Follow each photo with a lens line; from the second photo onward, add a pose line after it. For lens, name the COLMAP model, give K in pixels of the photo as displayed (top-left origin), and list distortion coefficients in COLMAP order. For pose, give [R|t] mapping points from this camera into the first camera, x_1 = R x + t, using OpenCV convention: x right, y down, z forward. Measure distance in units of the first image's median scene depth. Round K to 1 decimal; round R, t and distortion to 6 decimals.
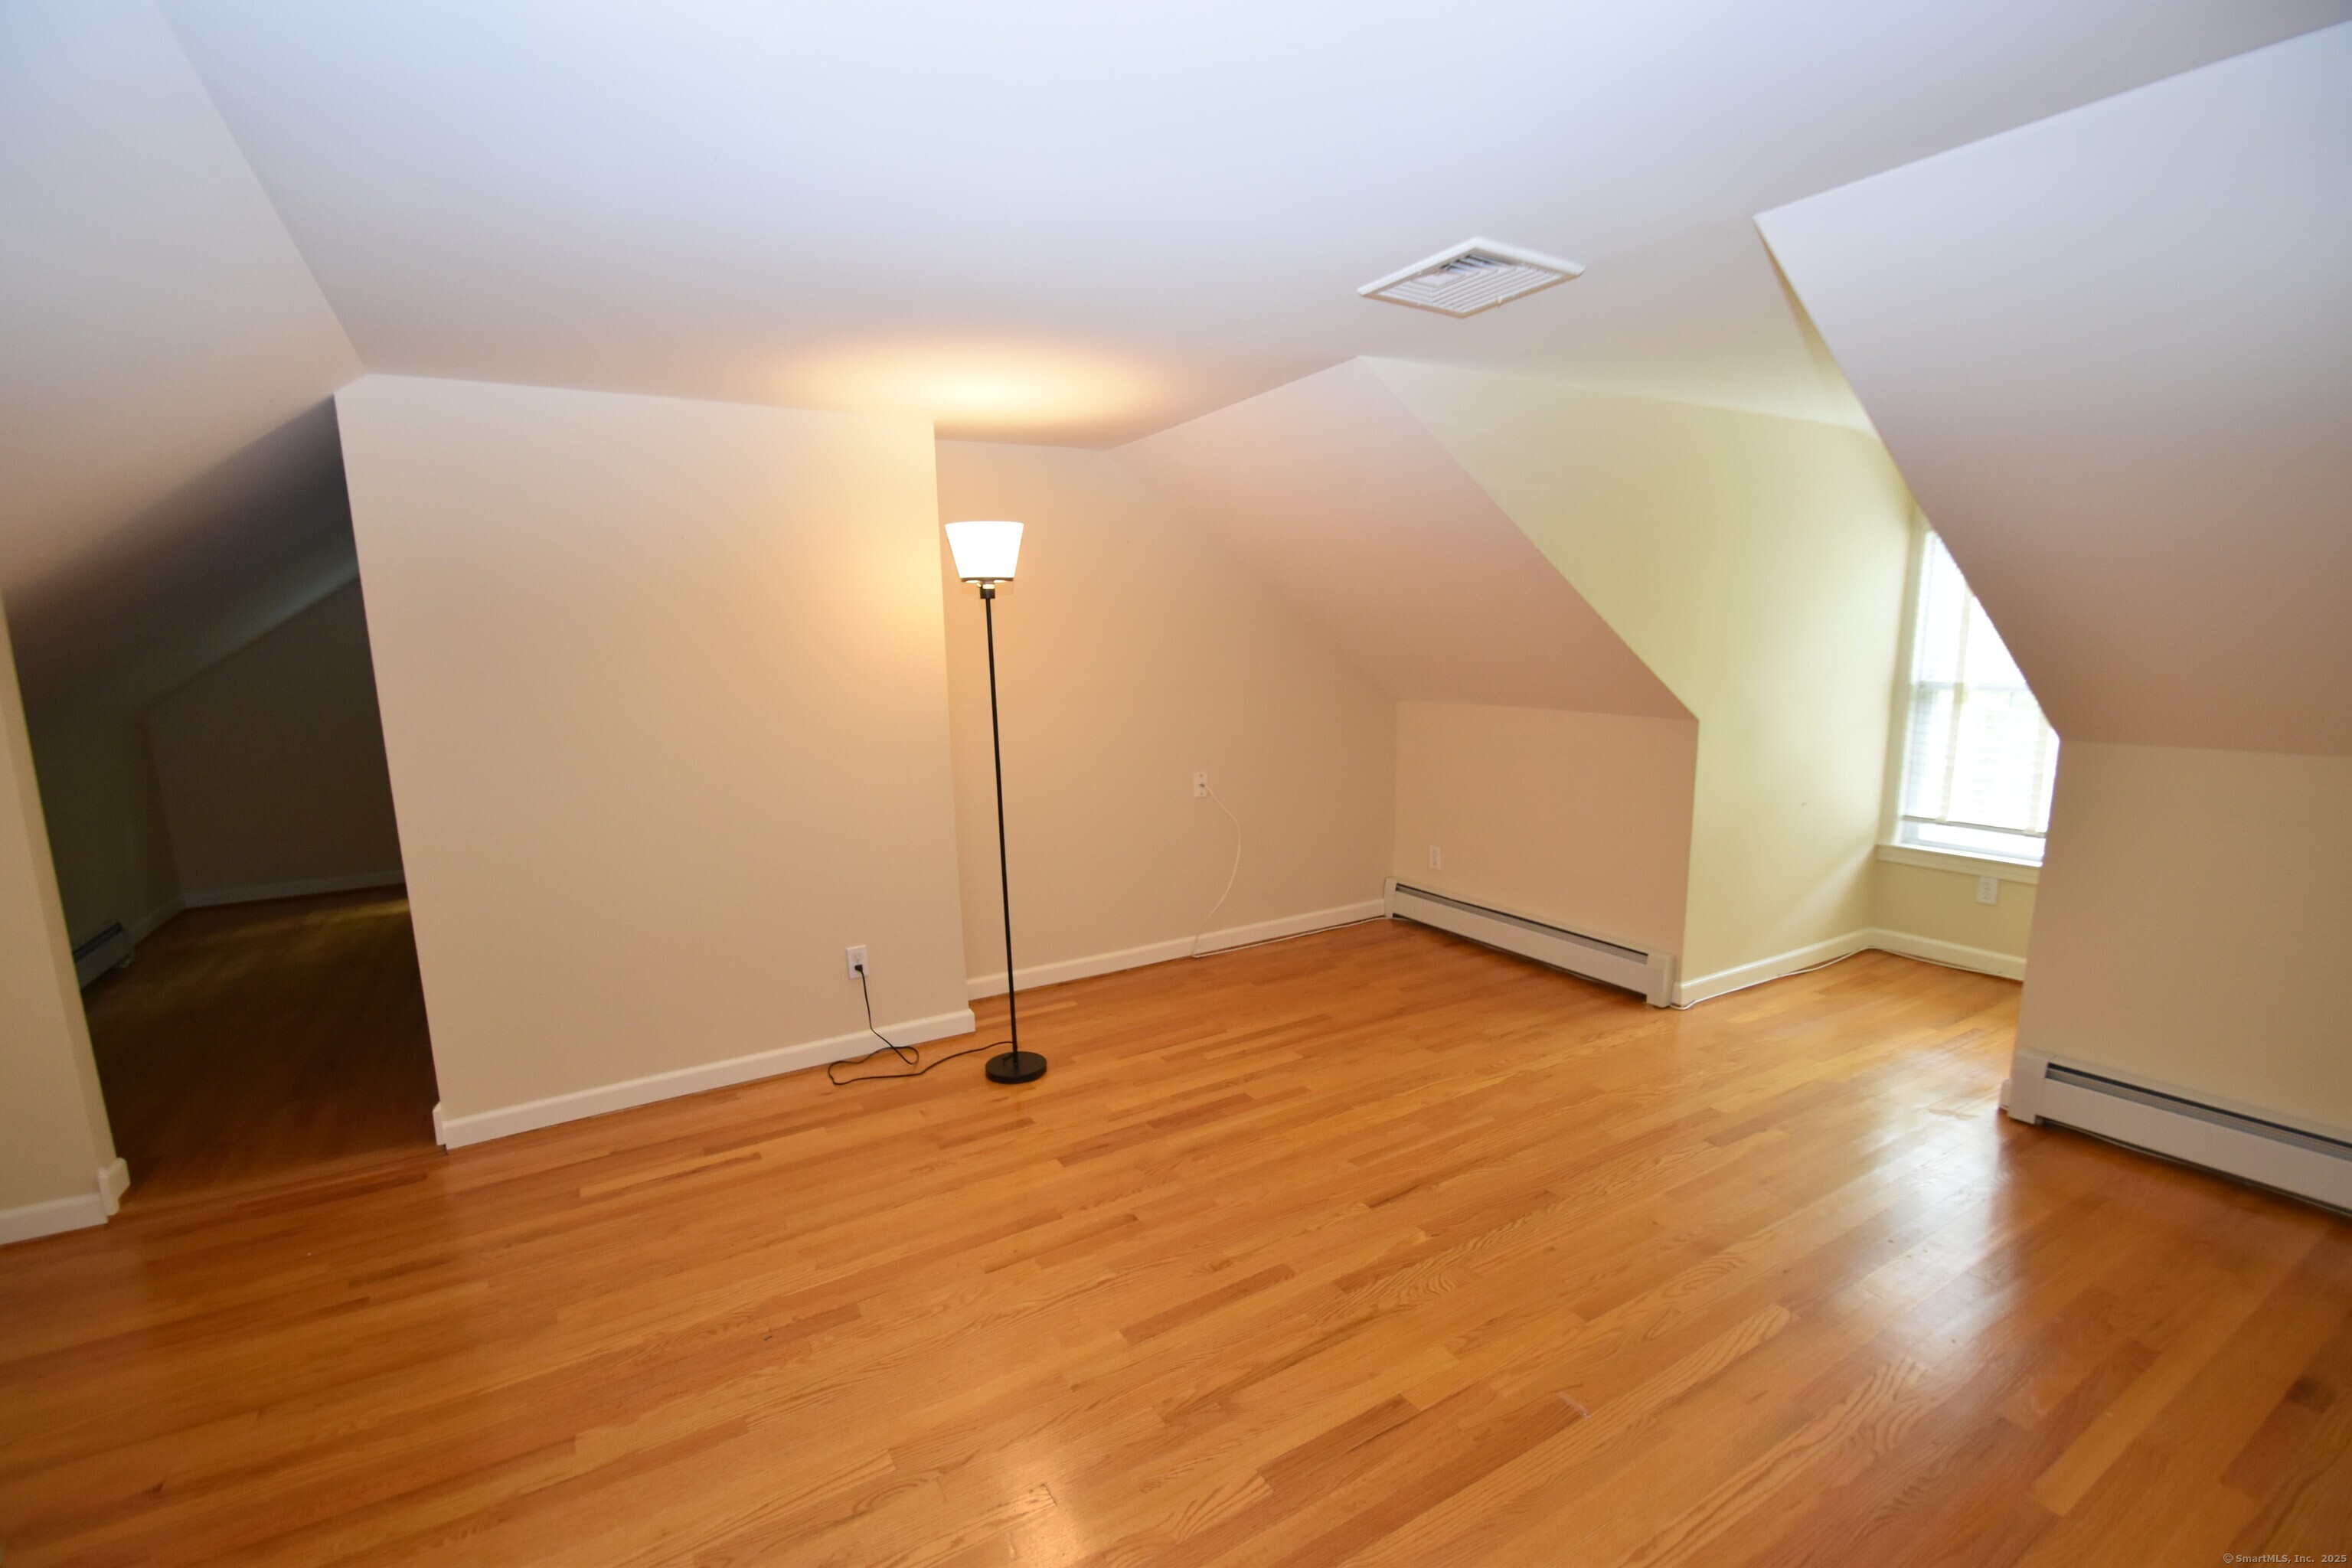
lens RADIAL K [[1030.8, 0, 1151.5], [0, 1030.8, 816.9], [0, 0, 1]] dist [0.013532, -0.017026]
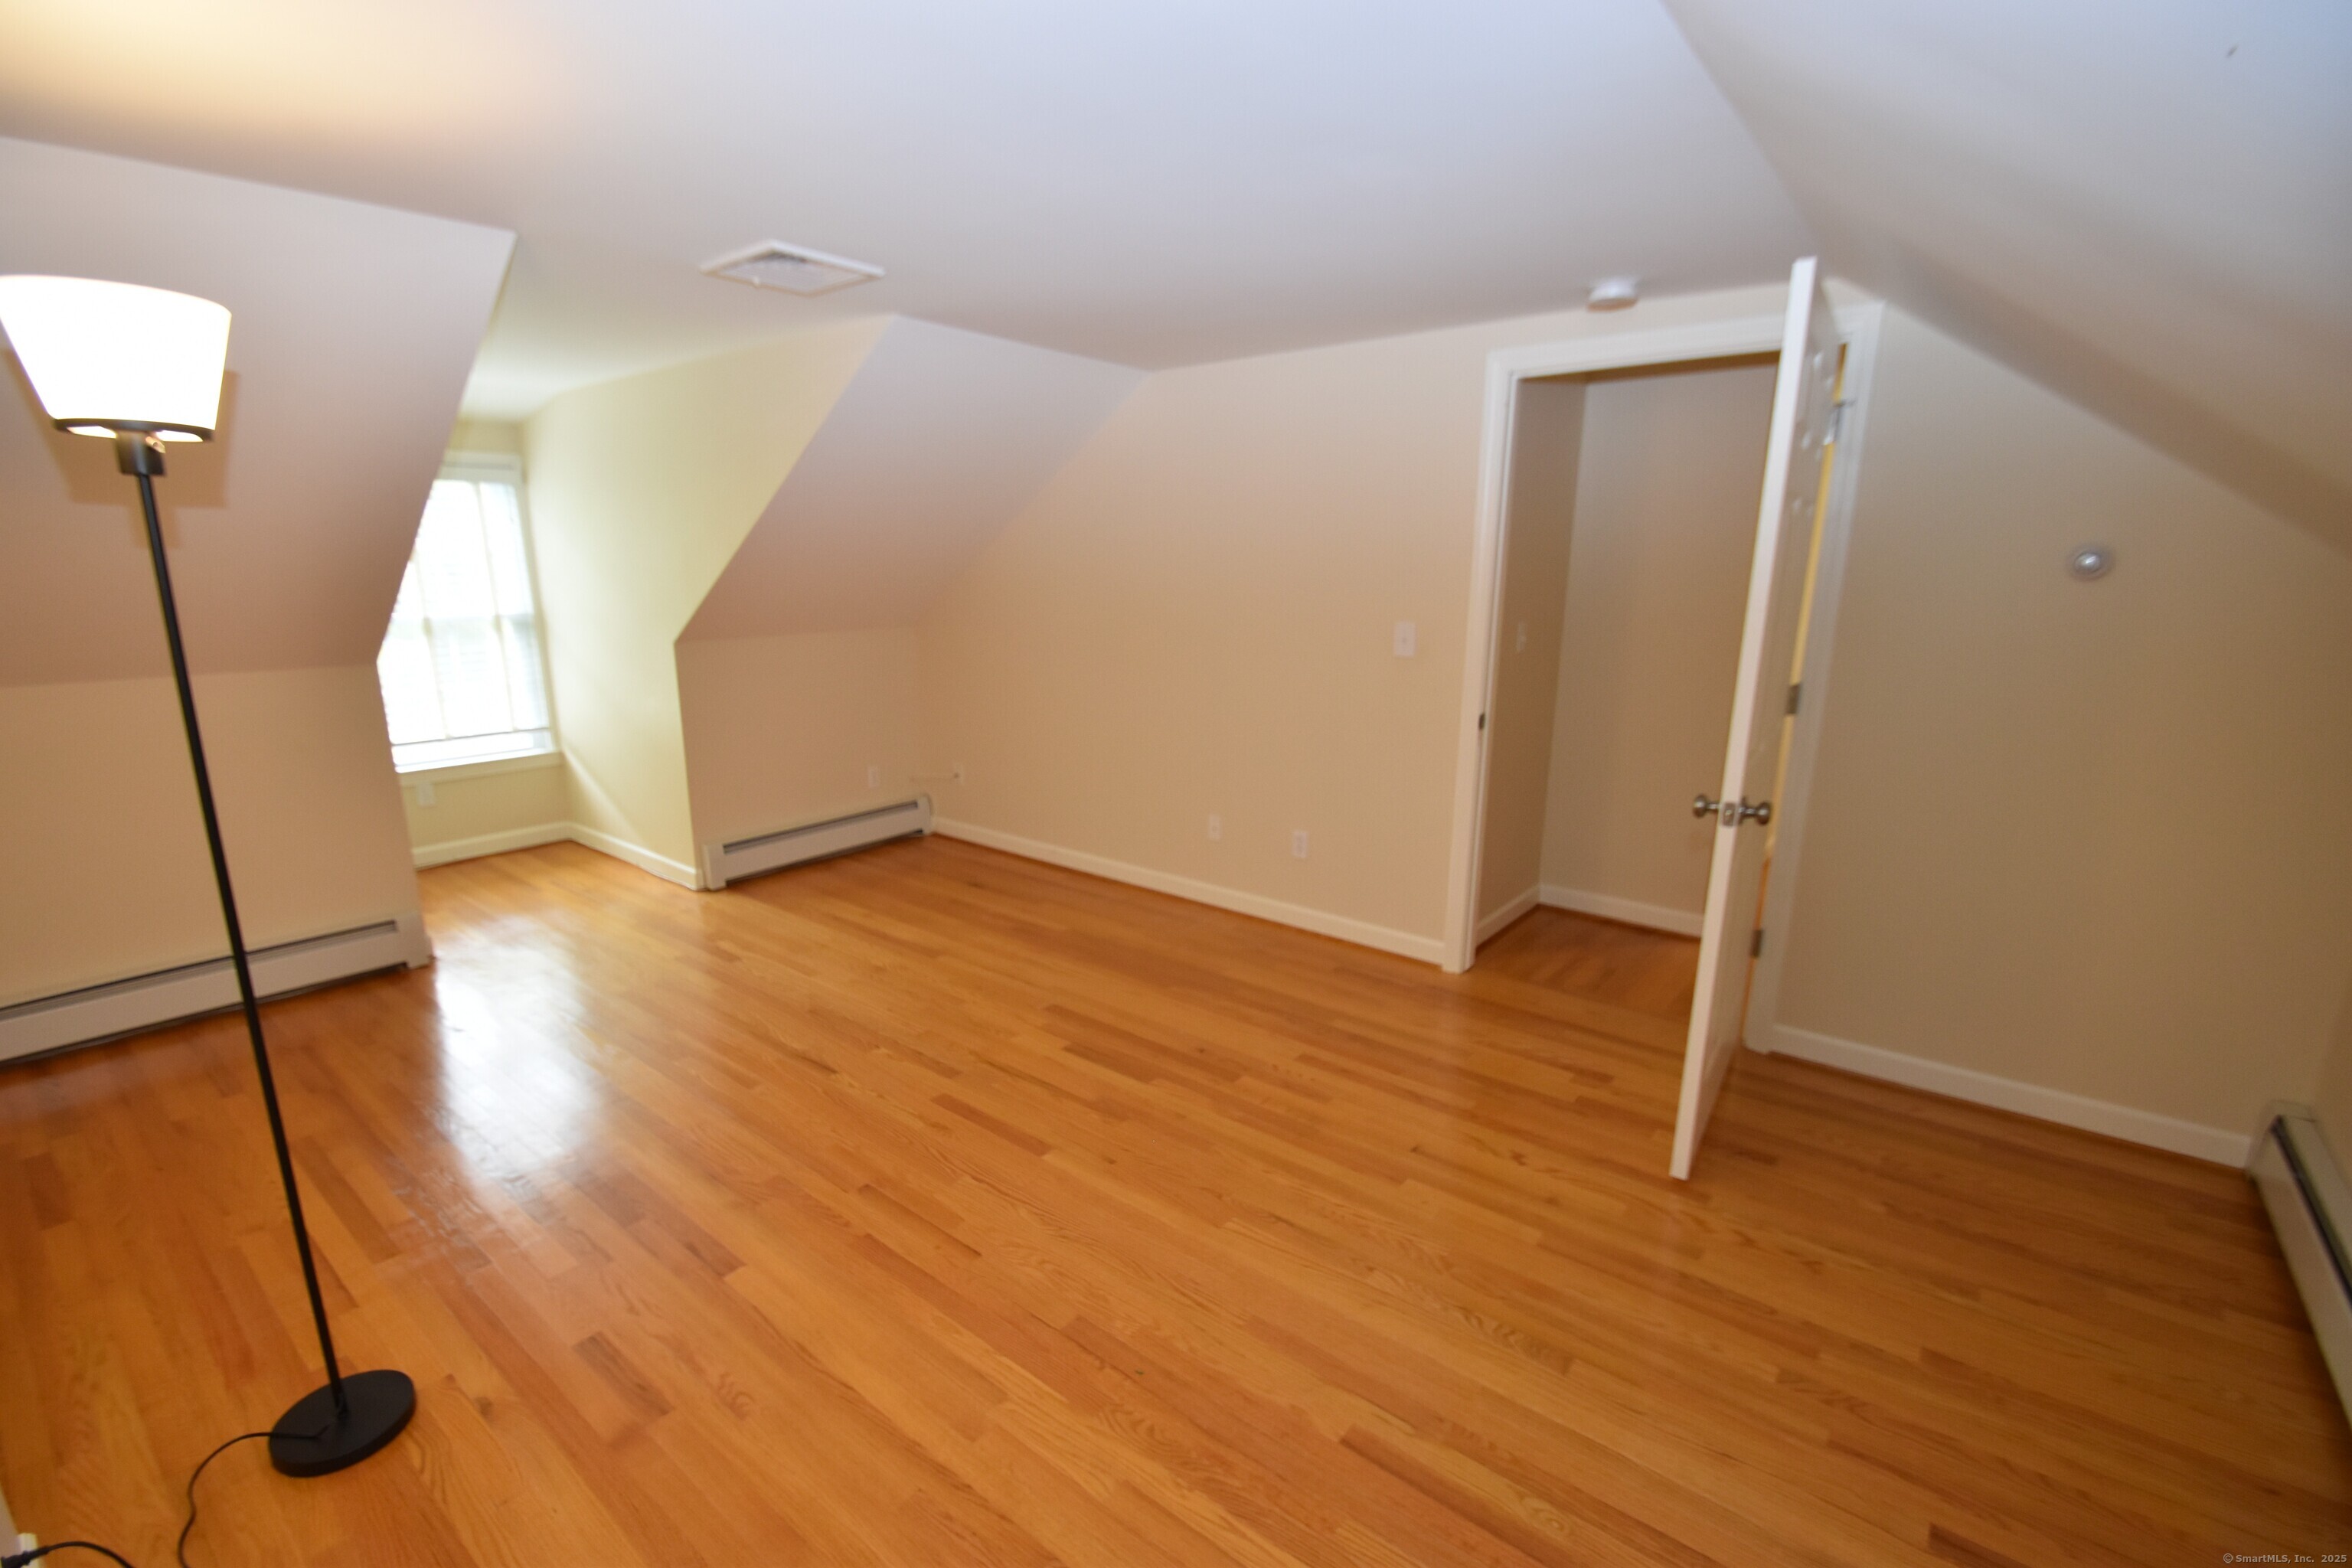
lens RADIAL K [[1030.8, 0, 1151.5], [0, 1030.8, 816.9], [0, 0, 1]] dist [0.013532, -0.017026]
pose [[-0.349884, -0.207167, 0.913599, -0.998947], [0.171712, 0.944535, 0.279944, -0.168637], [-0.920921, 0.254823, -0.294905, 1.048508]]
